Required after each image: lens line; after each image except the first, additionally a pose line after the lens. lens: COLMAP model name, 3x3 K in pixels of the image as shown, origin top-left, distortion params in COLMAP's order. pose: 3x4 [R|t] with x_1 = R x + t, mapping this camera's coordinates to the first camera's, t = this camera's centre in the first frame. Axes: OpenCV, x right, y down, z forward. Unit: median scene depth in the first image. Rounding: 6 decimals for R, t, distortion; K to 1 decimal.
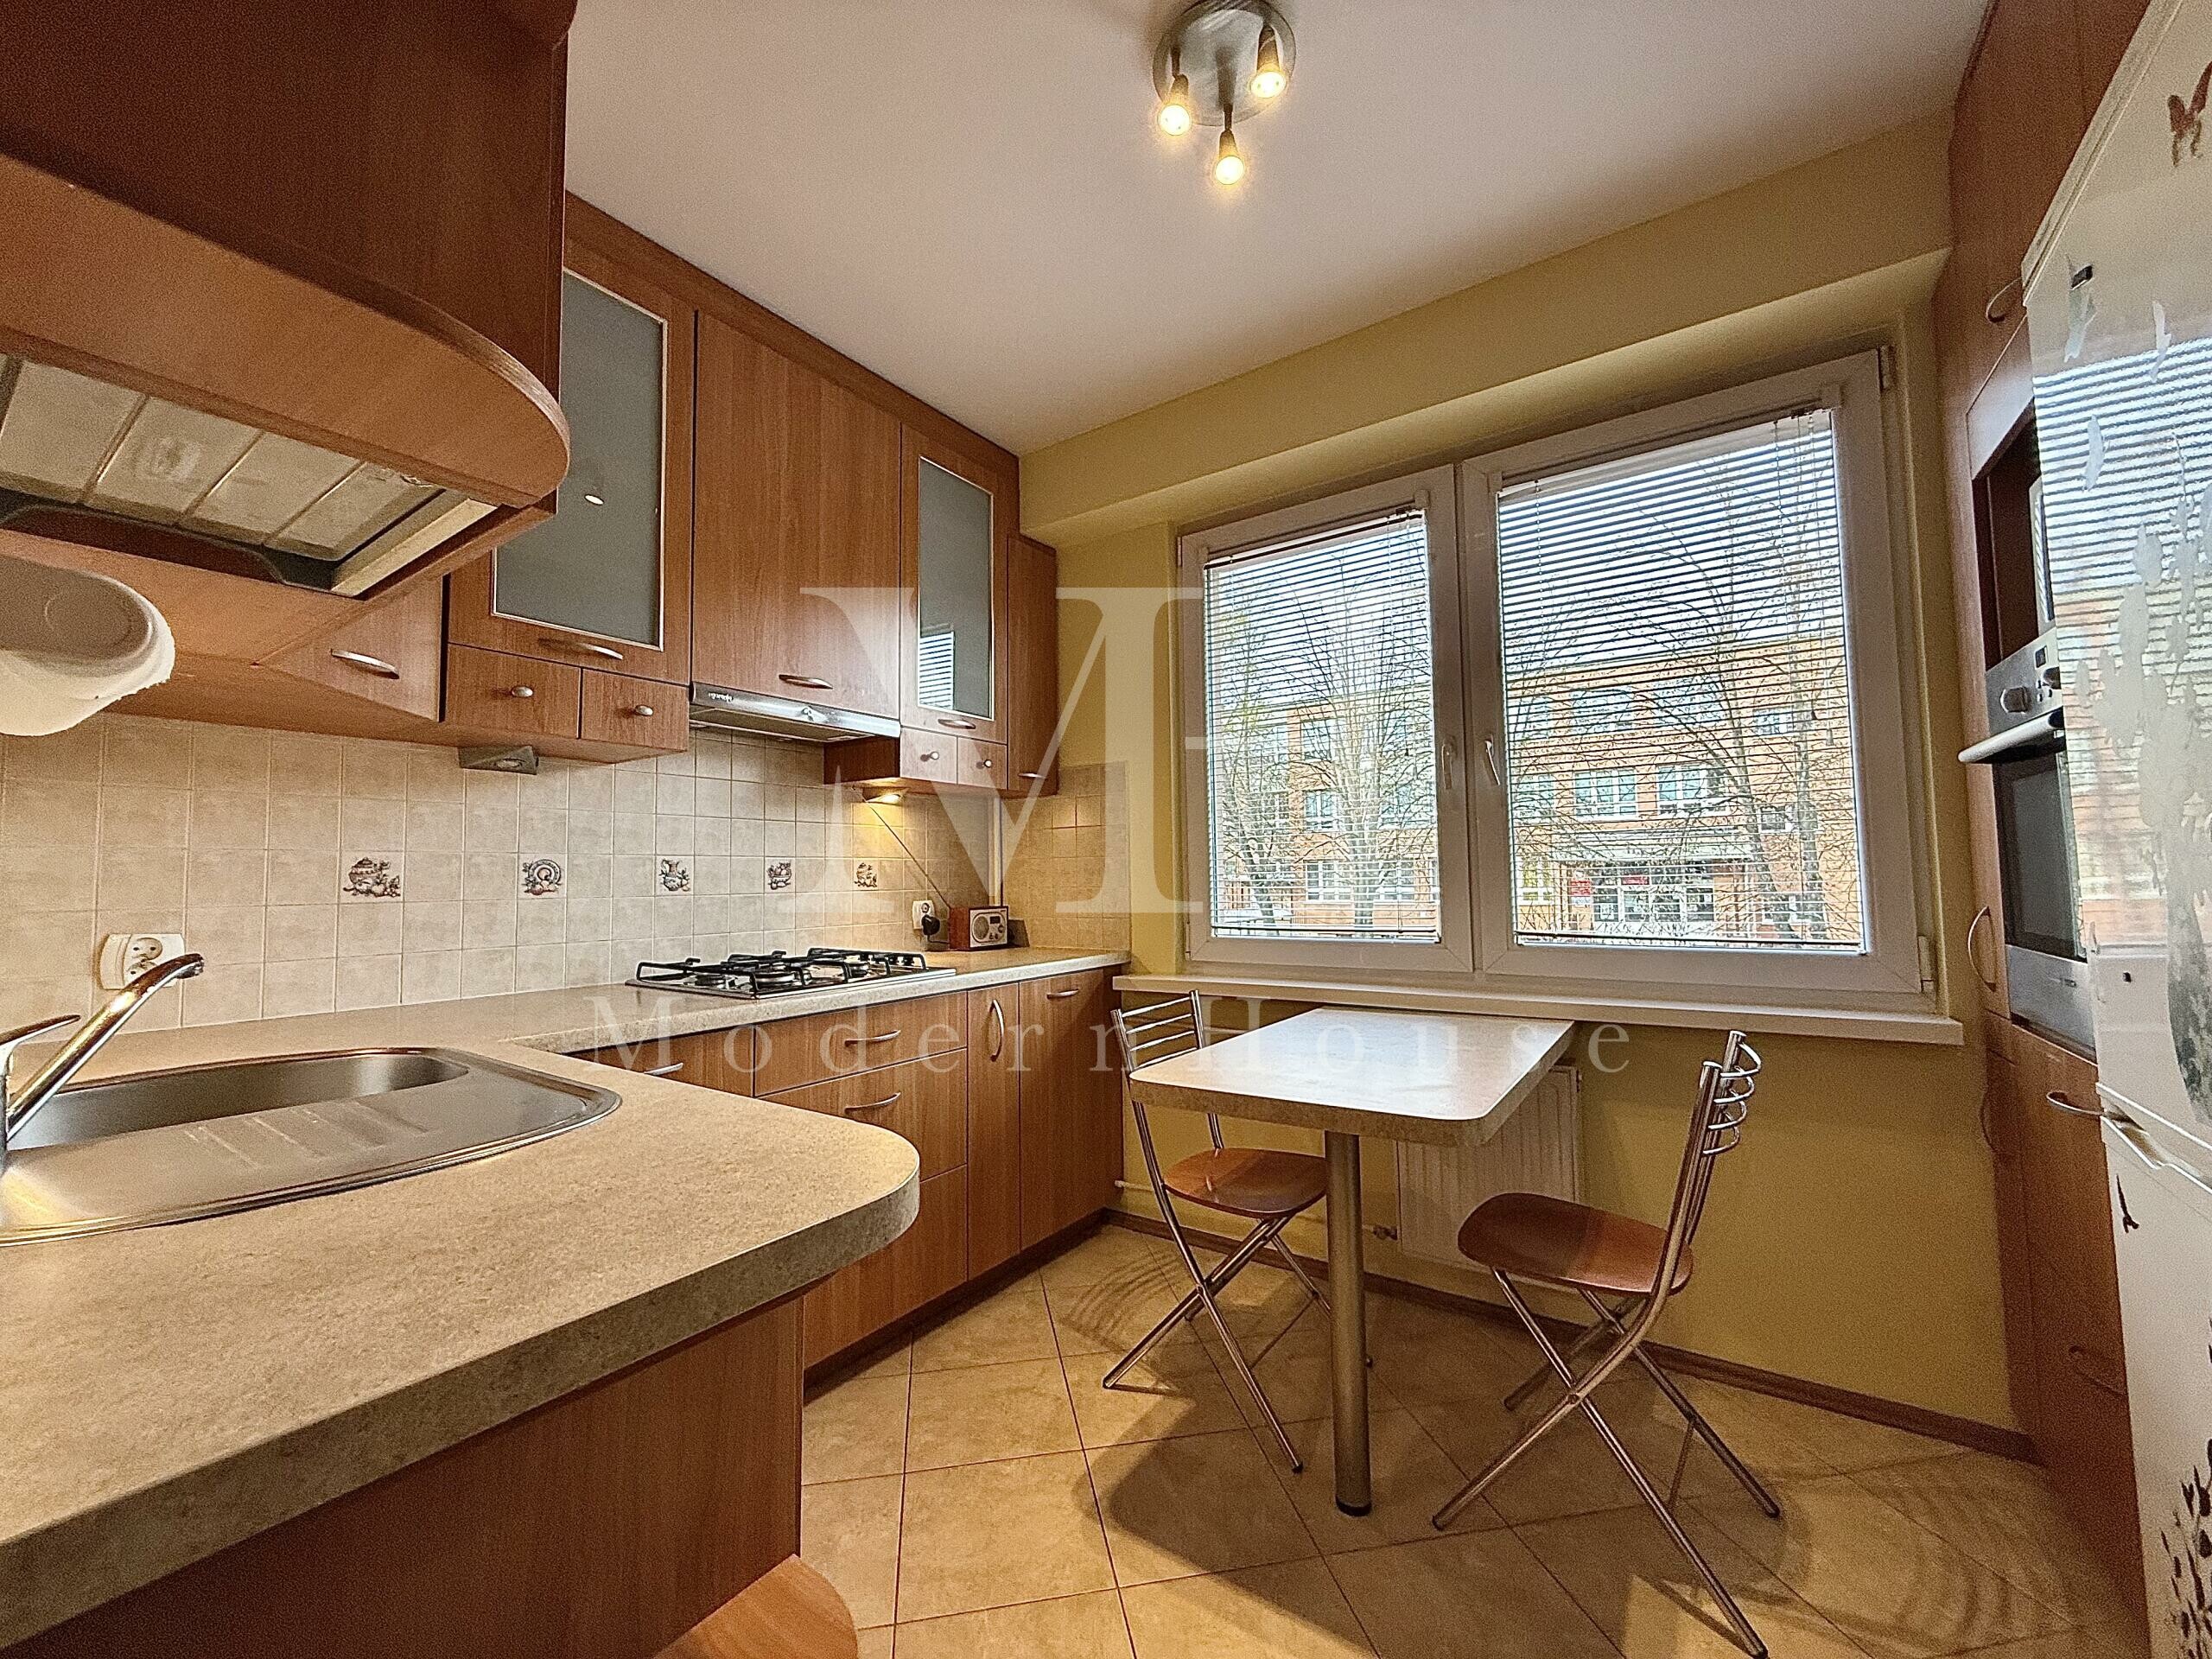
lens RADIAL K [[882.3, 0, 1106.5], [0, 882.3, 826.6], [0, 0, 1]] dist [0.001263, 0.000851]
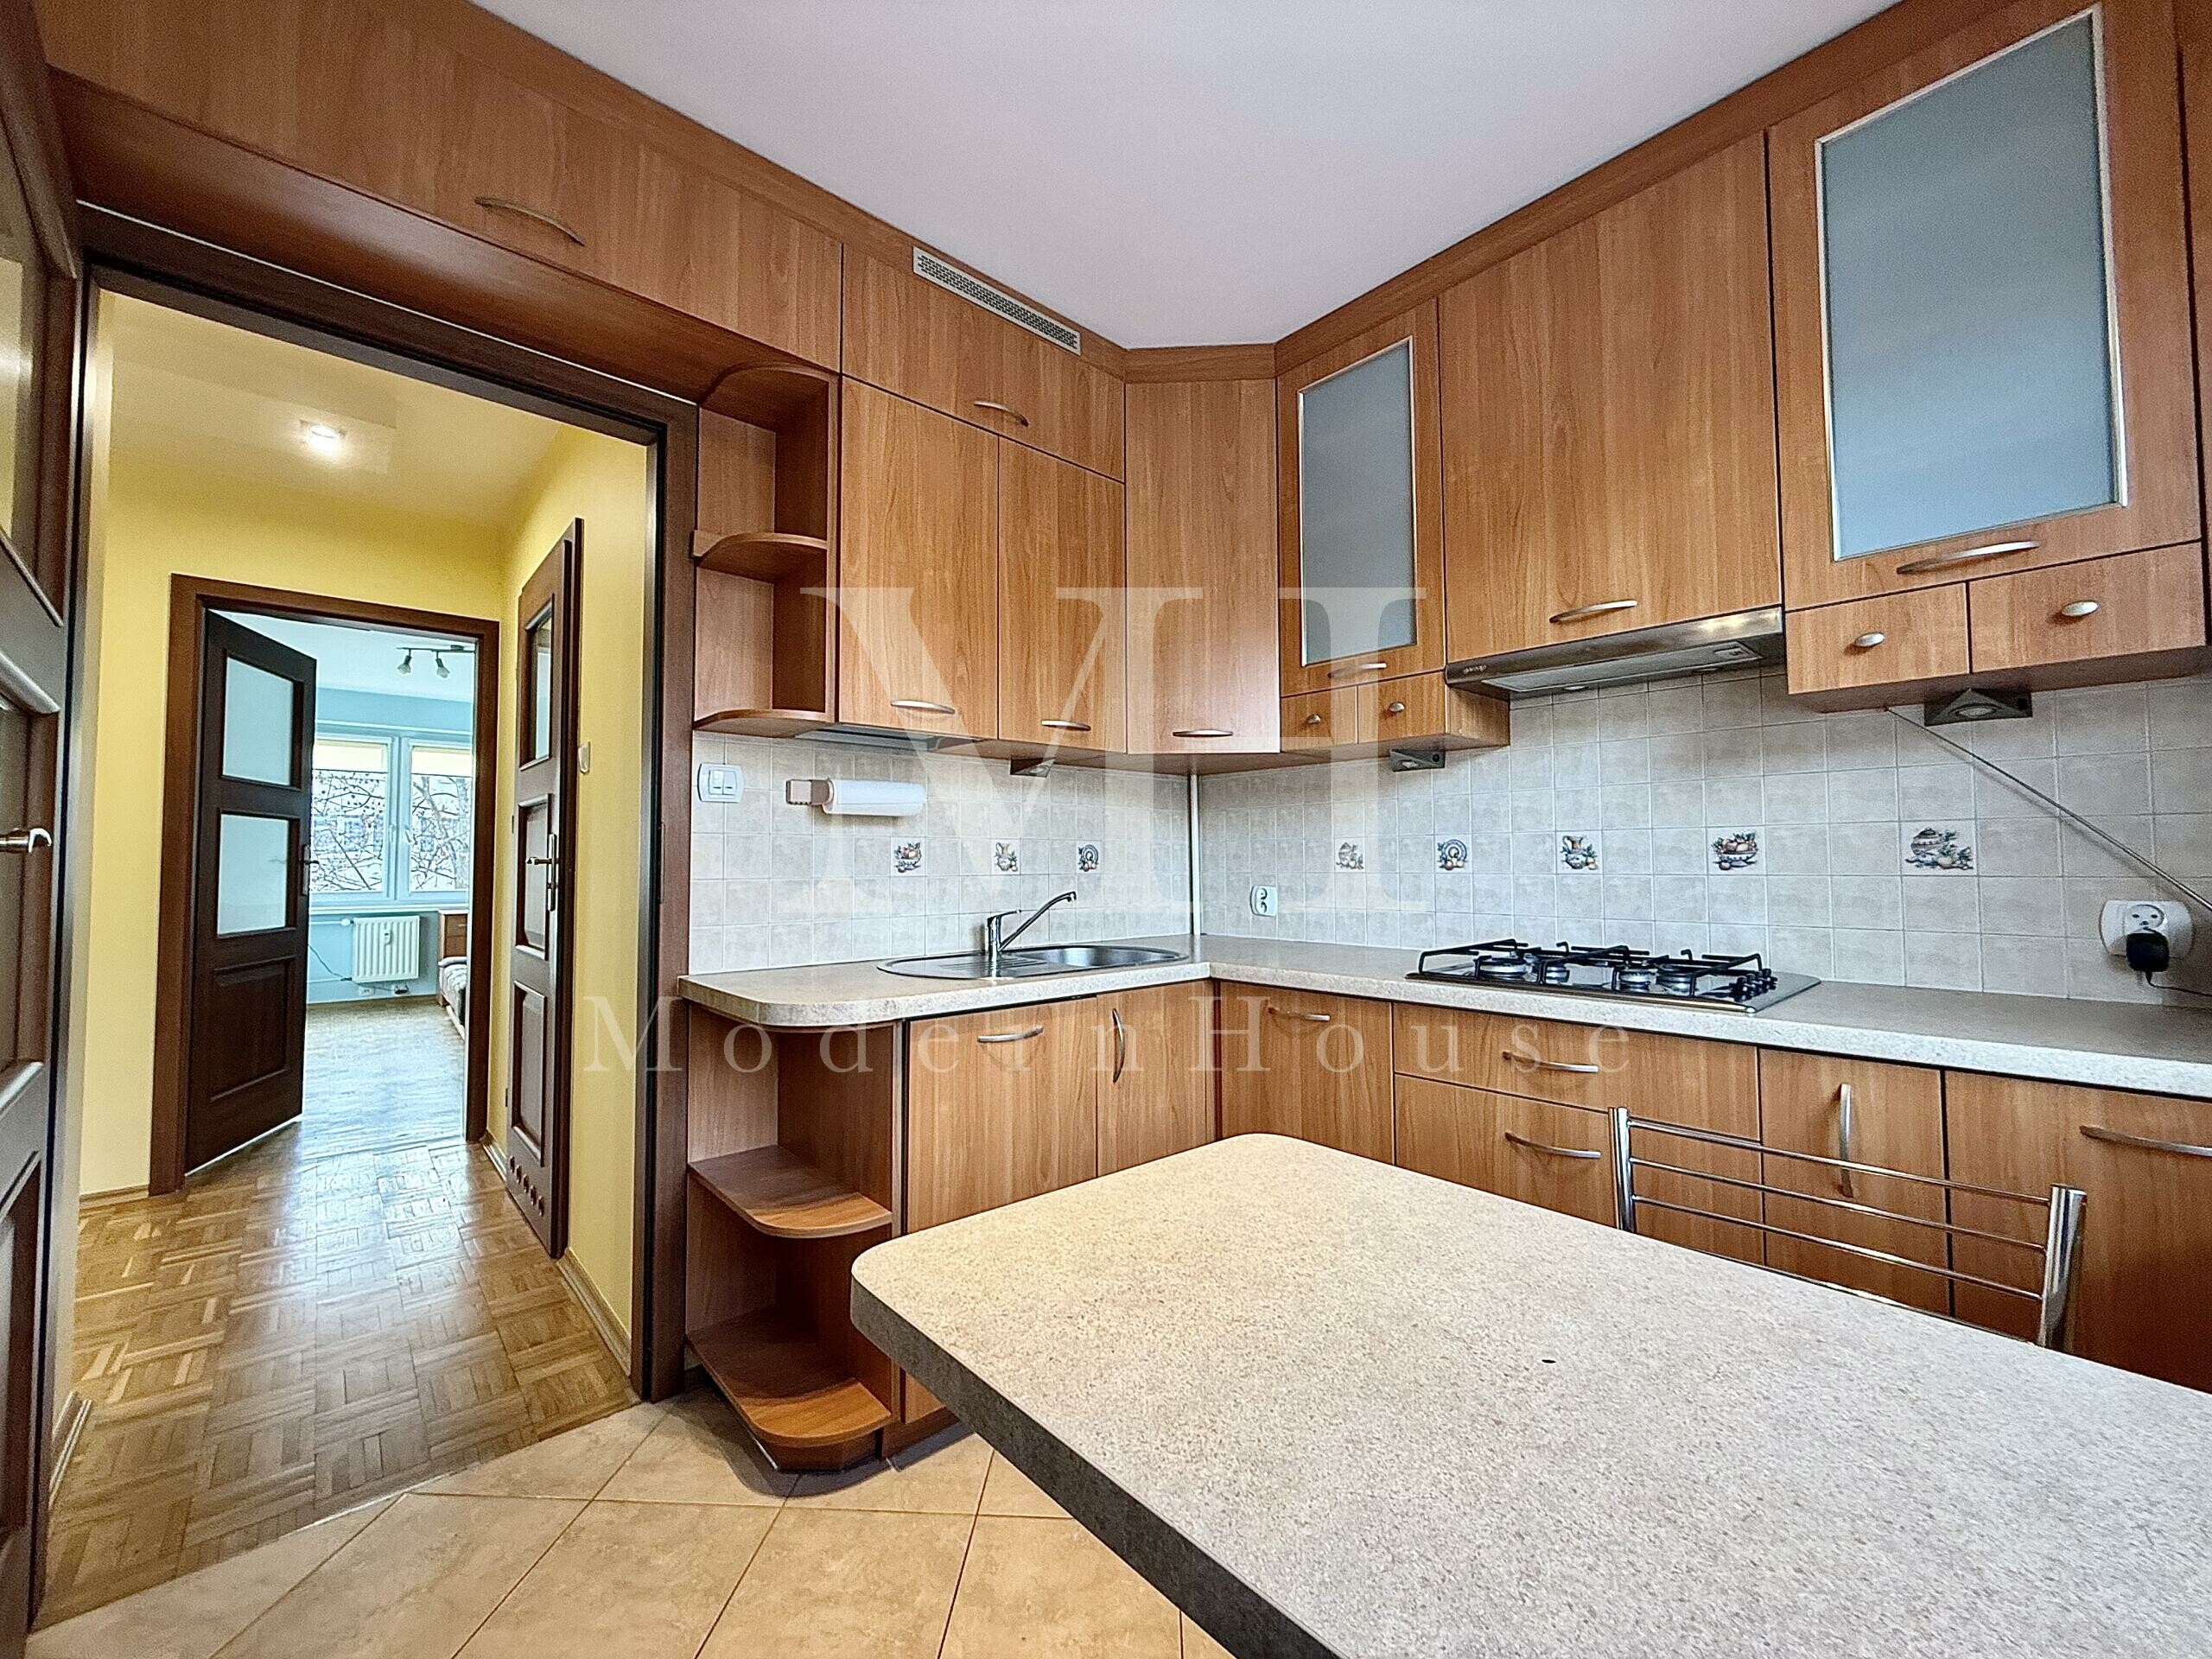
lens RADIAL K [[882.3, 0, 1108.4], [0, 882.3, 826.3], [0, 0, 1]] dist [0.001263, 0.000851]
pose [[-0.232197, -0.027125, -0.972291, 0.535842], [0.065082, 0.996938, -0.043355, 0.036375], [0.970489, -0.073346, -0.229720, 0.741349]]
